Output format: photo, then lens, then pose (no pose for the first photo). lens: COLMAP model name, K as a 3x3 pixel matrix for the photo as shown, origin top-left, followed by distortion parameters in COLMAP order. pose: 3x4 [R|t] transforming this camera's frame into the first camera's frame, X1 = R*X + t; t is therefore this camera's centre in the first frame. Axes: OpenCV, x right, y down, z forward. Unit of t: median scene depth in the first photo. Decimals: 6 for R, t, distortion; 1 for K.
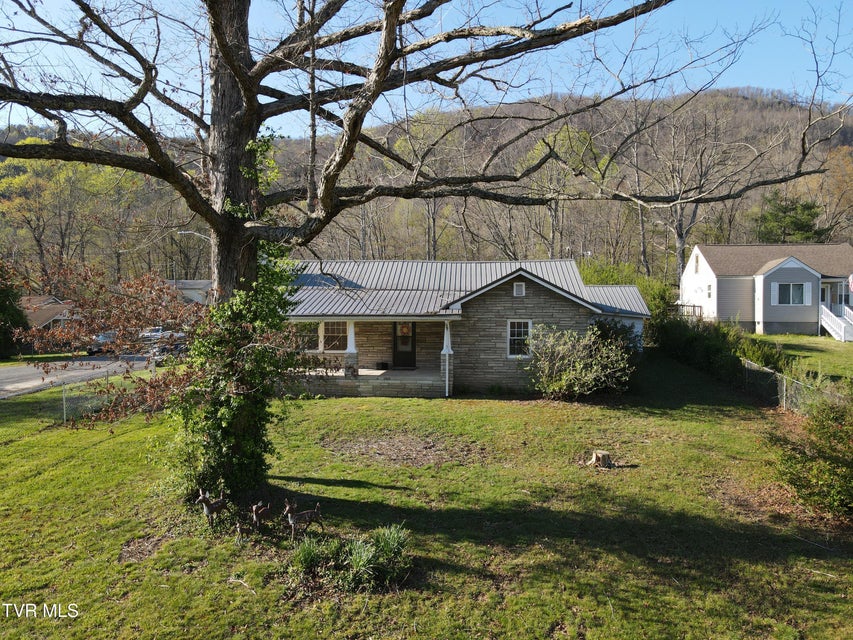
lens RADIAL K [[620.1, 0, 426.5], [0, 620.1, 320.0], [0, 0, 1]] dist [-0.000282, 0.032183]
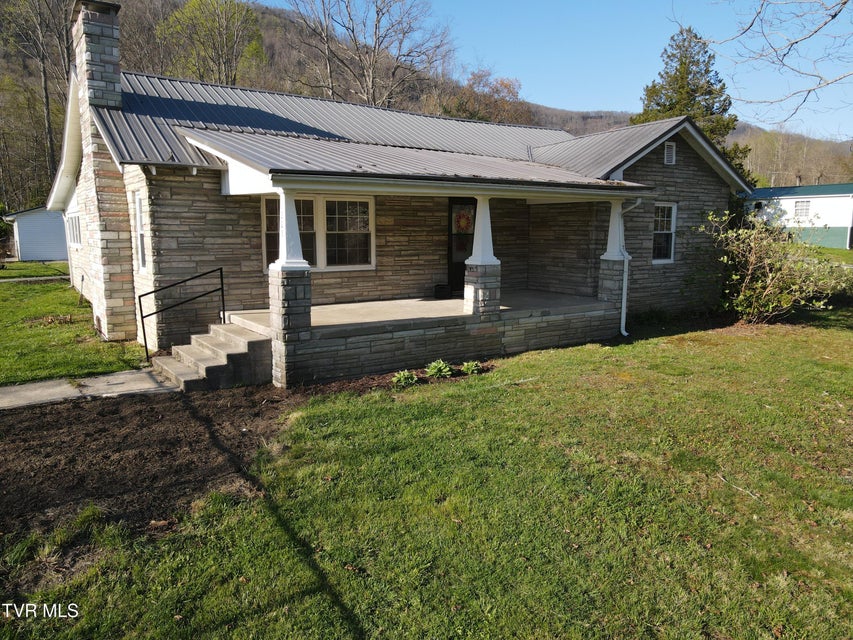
lens RADIAL K [[620.1, 0, 426.5], [0, 620.1, 320.0], [0, 0, 1]] dist [-0.000282, 0.032183]
pose [[0.777946, -0.093539, 0.621330, -0.454434], [0.011443, 0.990802, 0.134833, 0.030457], [-0.628227, -0.097783, 0.771861, 0.665492]]
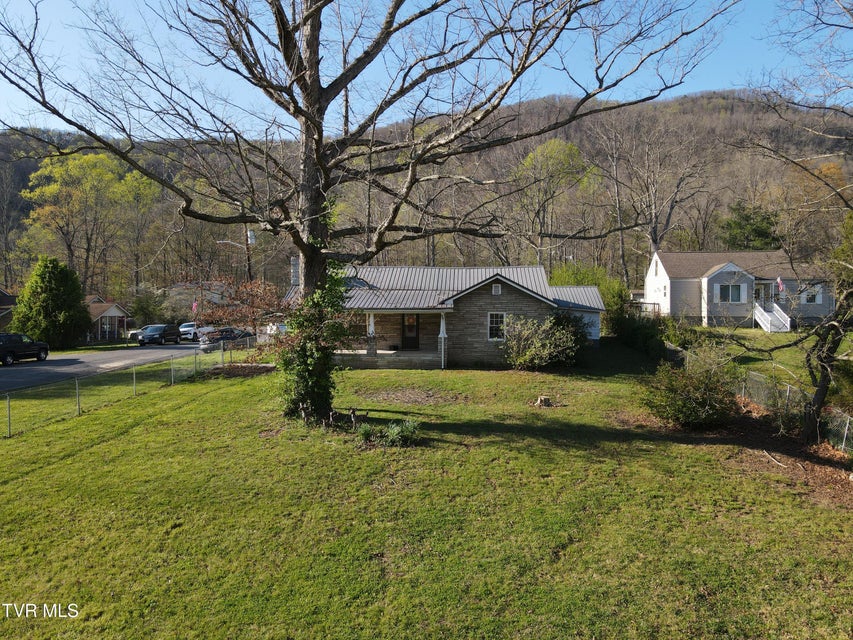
lens RADIAL K [[620.1, 0, 426.5], [0, 620.1, 320.0], [0, 0, 1]] dist [-0.000282, 0.032183]
pose [[0.999999, -0.000465, 0.001621, -0.004373], [0.000466, 1.000000, -0.000794, 0.018097], [-0.001620, 0.000795, 0.999998, -0.345766]]
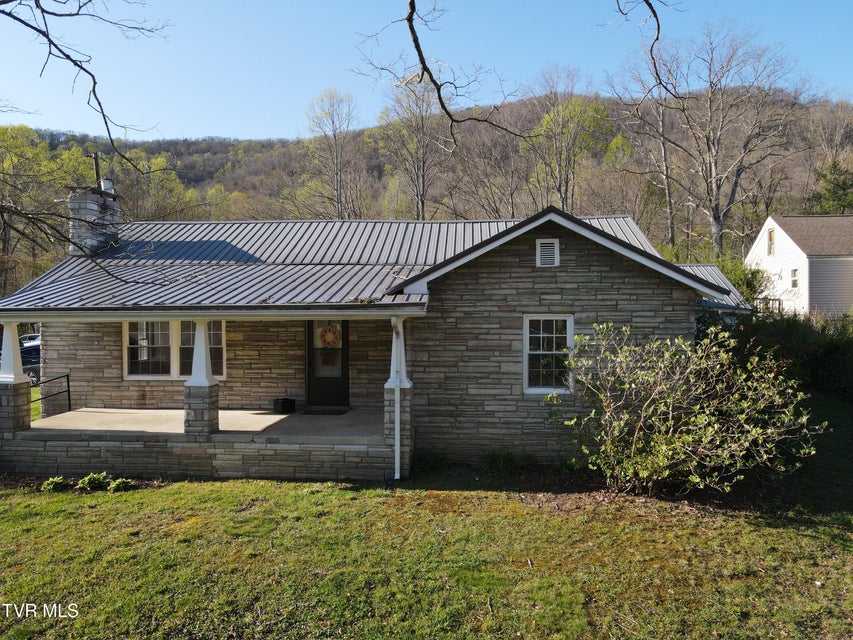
lens RADIAL K [[620.1, 0, 426.5], [0, 620.1, 320.0], [0, 0, 1]] dist [-0.000282, 0.032183]
pose [[0.999980, -0.006249, 0.000128, 0.054882], [0.006249, 0.999969, -0.004742, 0.005184], [-0.000099, 0.004743, 0.999989, 0.521006]]
